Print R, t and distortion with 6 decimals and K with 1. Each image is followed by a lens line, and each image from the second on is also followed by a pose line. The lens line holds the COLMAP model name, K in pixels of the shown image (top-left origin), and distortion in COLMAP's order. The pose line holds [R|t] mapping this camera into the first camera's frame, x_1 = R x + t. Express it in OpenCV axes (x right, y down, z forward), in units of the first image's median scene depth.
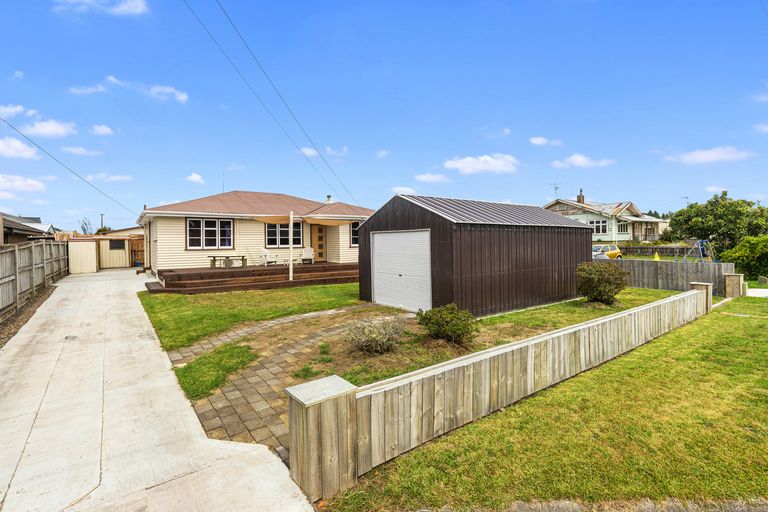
lens RADIAL K [[375.2, 0, 383.0], [0, 375.2, 248.1], [0, 0, 1]] dist [0.001714, -0.000111]
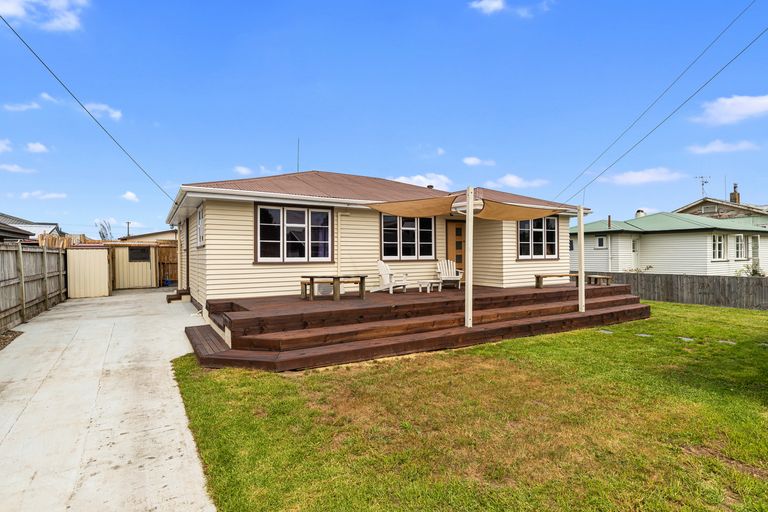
lens RADIAL K [[403.2, 0, 385.2], [0, 403.2, 260.0], [0, 0, 1]] dist [-0.001145, -0.000290]
pose [[0.996858, 0.006707, -0.078927, -0.265049], [-0.006935, 0.999973, -0.002613, 0.000445], [0.078908, 0.003152, 0.996877, 0.394139]]
